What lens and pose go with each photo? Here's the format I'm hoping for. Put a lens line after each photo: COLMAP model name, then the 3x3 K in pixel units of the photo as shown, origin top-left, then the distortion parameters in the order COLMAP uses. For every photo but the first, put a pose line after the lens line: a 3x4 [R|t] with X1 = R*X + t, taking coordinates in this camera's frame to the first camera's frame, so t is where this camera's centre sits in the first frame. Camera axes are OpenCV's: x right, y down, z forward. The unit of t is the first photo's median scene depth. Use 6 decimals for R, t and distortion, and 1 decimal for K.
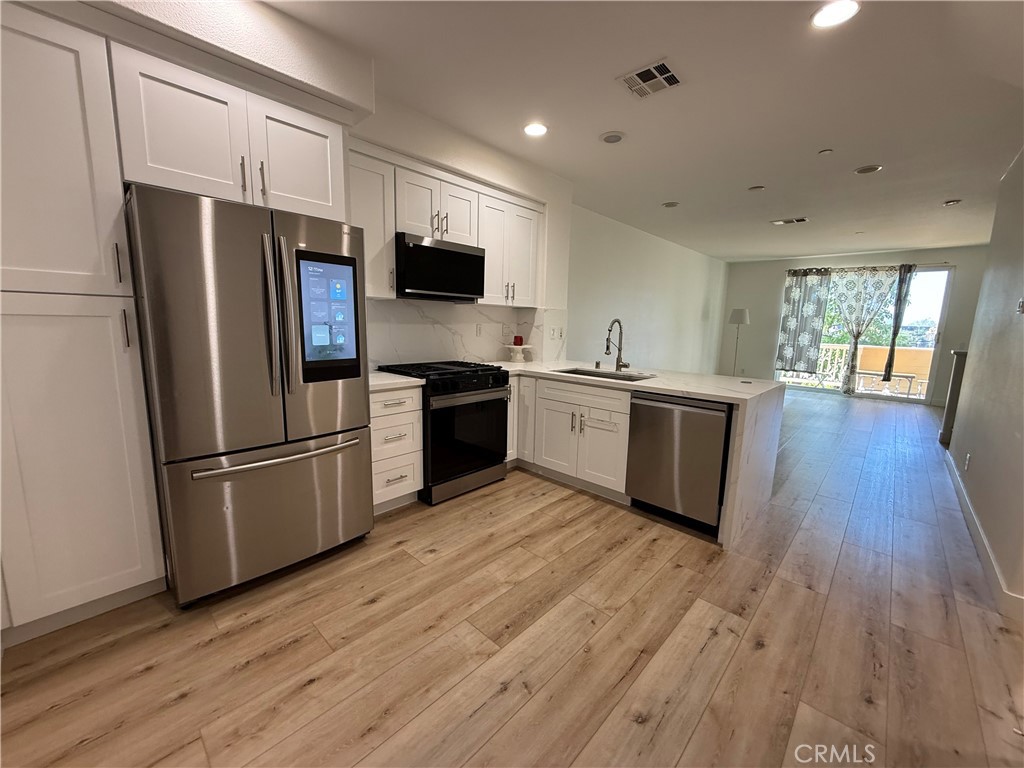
lens RADIAL K [[409.1, 0, 510.0], [0, 409.1, 383.4], [0, 0, 1]] dist [0.000890, -0.000446]
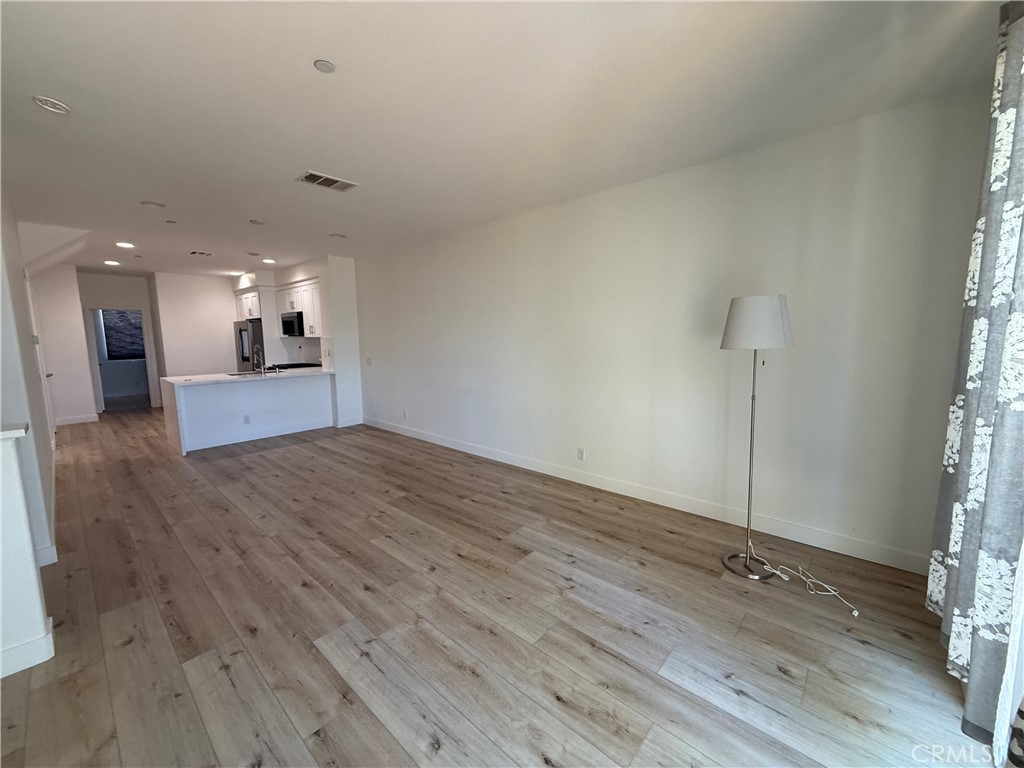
lens RADIAL K [[409.1, 0, 512.3], [0, 409.1, 383.9], [0, 0, 1]] dist [0.000890, -0.000446]
pose [[0.021465, 0.093941, -0.995346, 3.019120], [-0.138049, 0.986318, 0.090111, -0.434045], [0.990193, 0.135472, 0.034140, 2.964330]]
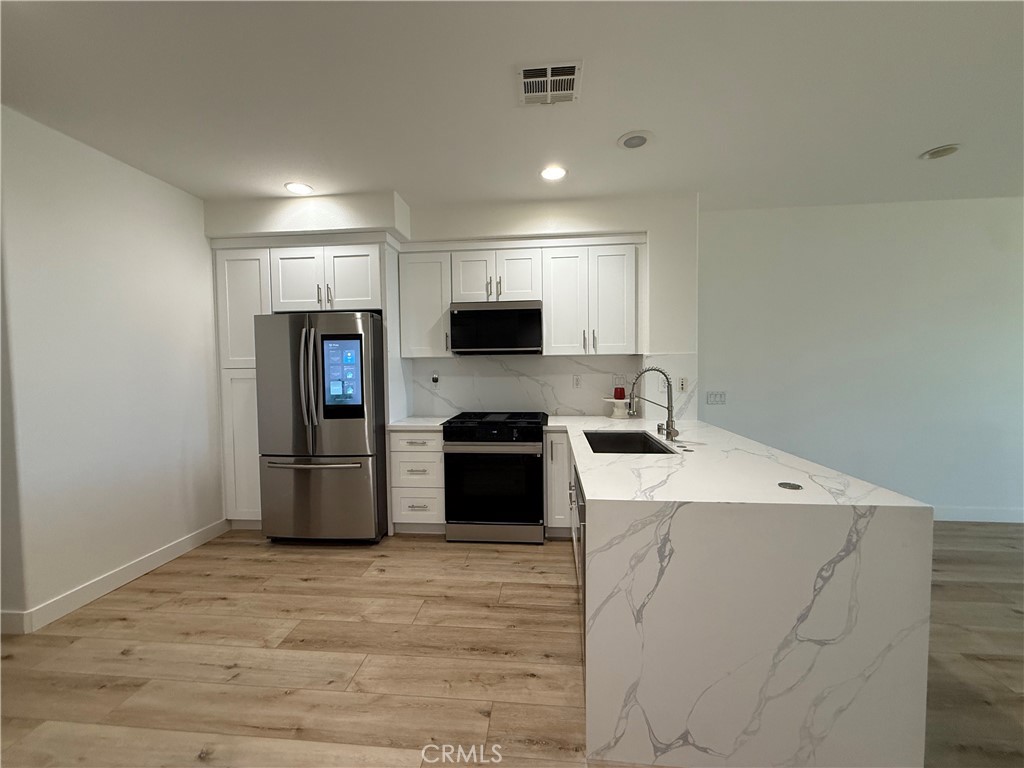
lens RADIAL K [[409.1, 0, 510.8], [0, 409.1, 383.1], [0, 0, 1]] dist [0.000890, -0.000446]
pose [[0.613000, 0.002052, -0.790080, 0.956037], [-0.091865, 0.993399, -0.068696, -0.078289], [0.784724, 0.114692, 0.609142, 0.506579]]
